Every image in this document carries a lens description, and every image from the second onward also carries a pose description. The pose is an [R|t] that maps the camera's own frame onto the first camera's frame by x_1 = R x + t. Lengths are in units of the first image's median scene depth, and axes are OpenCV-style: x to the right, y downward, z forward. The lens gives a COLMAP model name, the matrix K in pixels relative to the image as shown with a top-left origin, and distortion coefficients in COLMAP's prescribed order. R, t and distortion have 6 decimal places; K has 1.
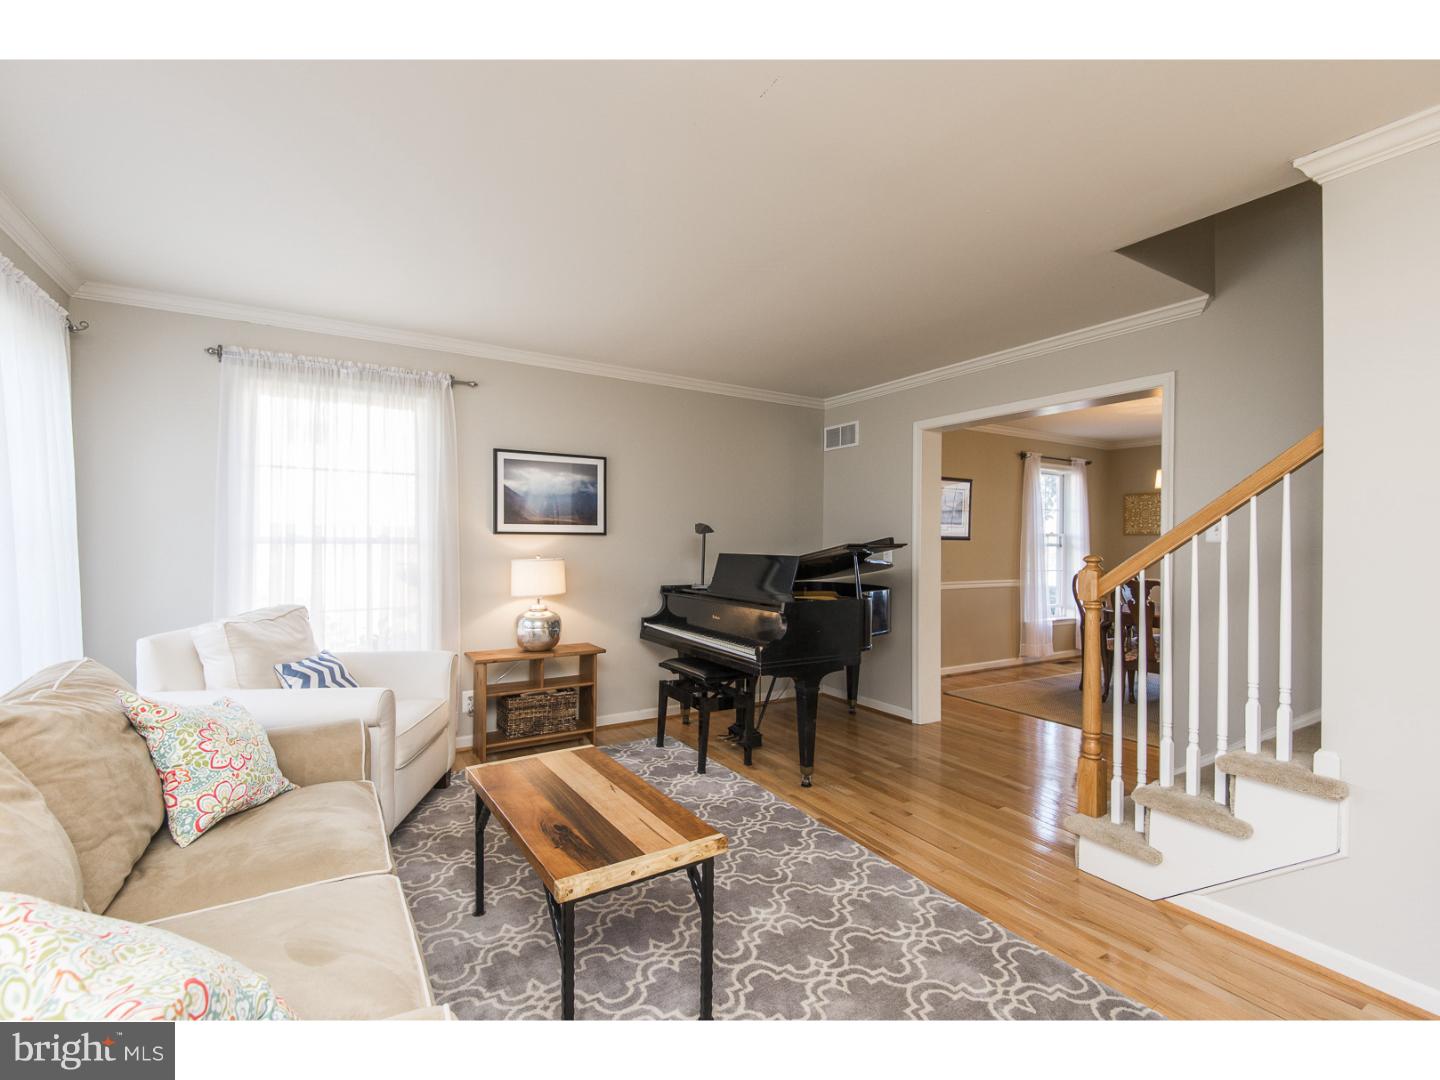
lens RADIAL K [[655.5, 0, 718.6], [0, 655.5, 542.0], [0, 0, 1]] dist [0.003175, -0.007093]
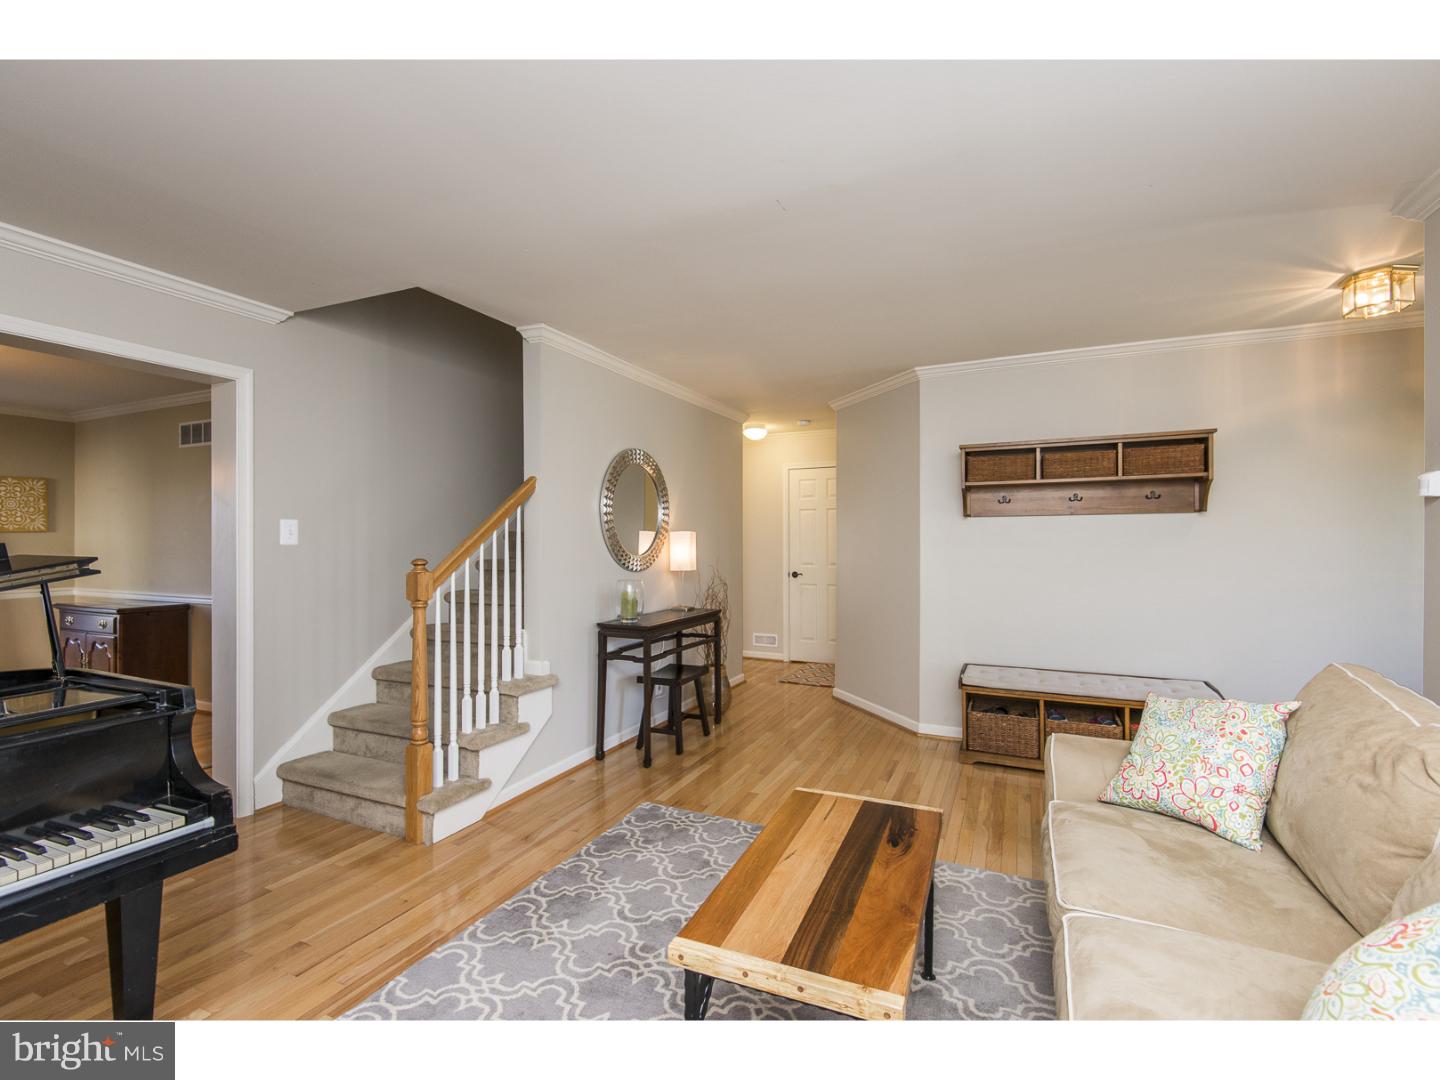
lens RADIAL K [[655.5, 0, 717.3], [0, 655.5, 539.9], [0, 0, 1]] dist [0.003175, -0.007093]
pose [[-0.559711, -0.002614, 0.828684, -0.848134], [0.002280, 0.999986, 0.004694, -0.019141], [-0.828685, 0.004517, -0.559697, 1.656172]]
